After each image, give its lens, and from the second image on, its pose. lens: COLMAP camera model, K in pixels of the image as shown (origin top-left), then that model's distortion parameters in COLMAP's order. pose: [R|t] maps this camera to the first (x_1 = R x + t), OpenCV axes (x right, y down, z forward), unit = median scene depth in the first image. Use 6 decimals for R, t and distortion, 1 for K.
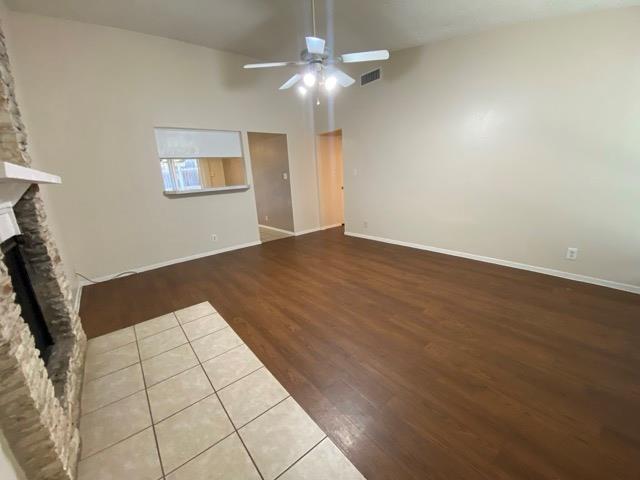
lens RADIAL K [[261.0, 0, 318.3], [0, 261.0, 240.1], [0, 0, 1]] dist [0.041059, -0.031448]
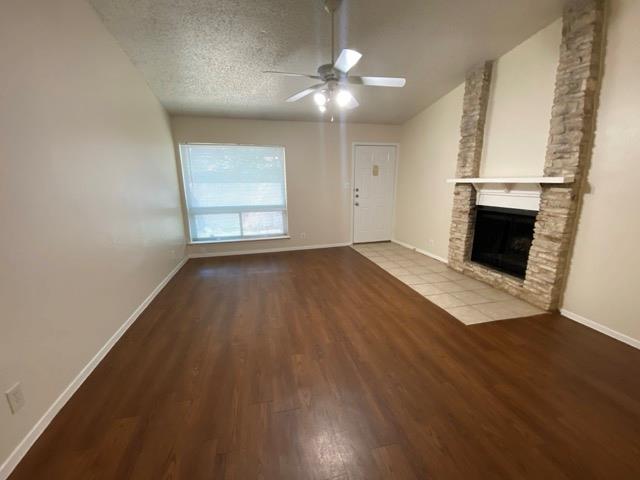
lens RADIAL K [[261.0, 0, 318.3], [0, 261.0, 240.1], [0, 0, 1]] dist [0.041059, -0.031448]
pose [[-0.908213, -0.031503, 0.417320, -0.330054], [0.155270, 0.900630, 0.405902, -0.455876], [-0.388638, 0.433443, -0.813073, 1.786522]]
